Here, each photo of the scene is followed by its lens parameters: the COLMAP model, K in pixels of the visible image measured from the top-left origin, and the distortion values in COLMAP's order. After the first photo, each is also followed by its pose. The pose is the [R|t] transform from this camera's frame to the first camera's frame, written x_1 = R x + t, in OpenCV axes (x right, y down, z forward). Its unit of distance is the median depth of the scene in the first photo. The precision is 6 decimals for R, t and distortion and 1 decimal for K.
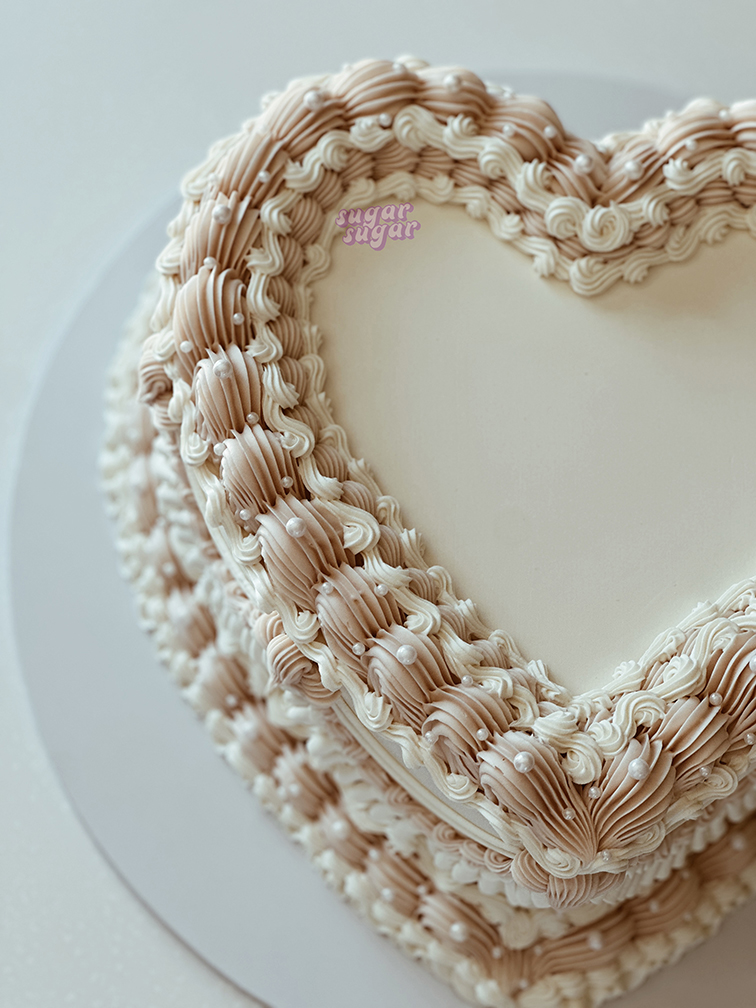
lens RADIAL K [[2197.2, 0, 378.0], [0, 2197.2, 504.0], [0, 0, 1]] dist [-0.302234, 8.006837]
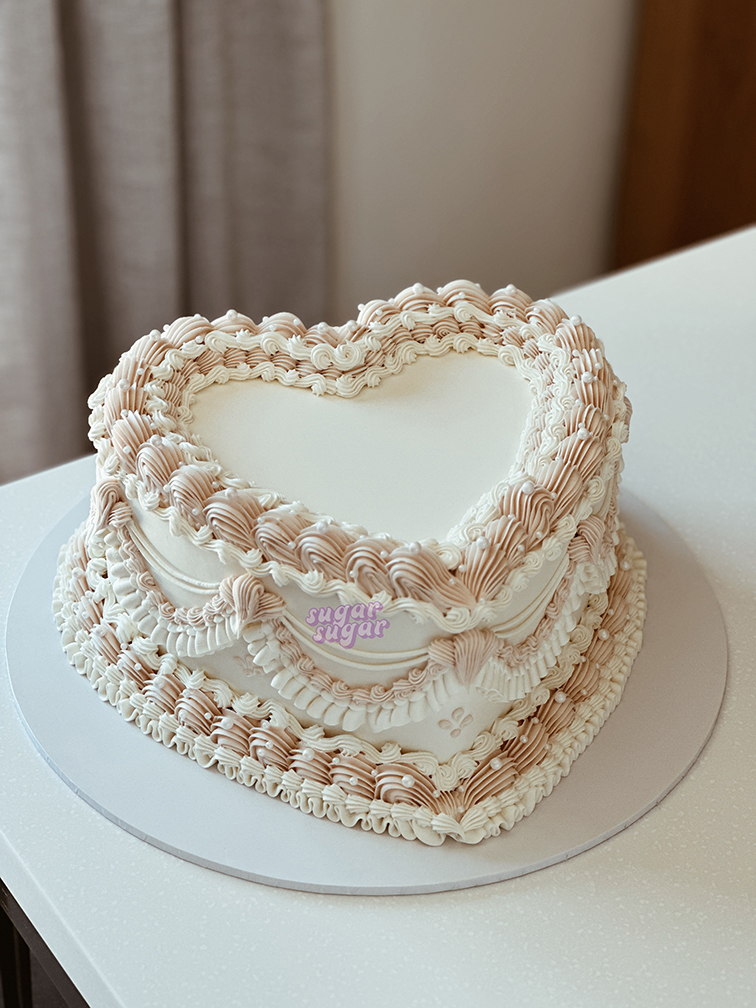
lens RADIAL K [[2197.2, 0, 378.0], [0, 2197.2, 504.0], [0, 0, 1]] dist [-0.302234, 8.006837]
pose [[0.936797, -0.224038, 0.268733, -0.340453], [0.333129, 0.805926, -0.489395, 0.772172], [-0.106936, 0.547987, 0.829623, -0.308299]]
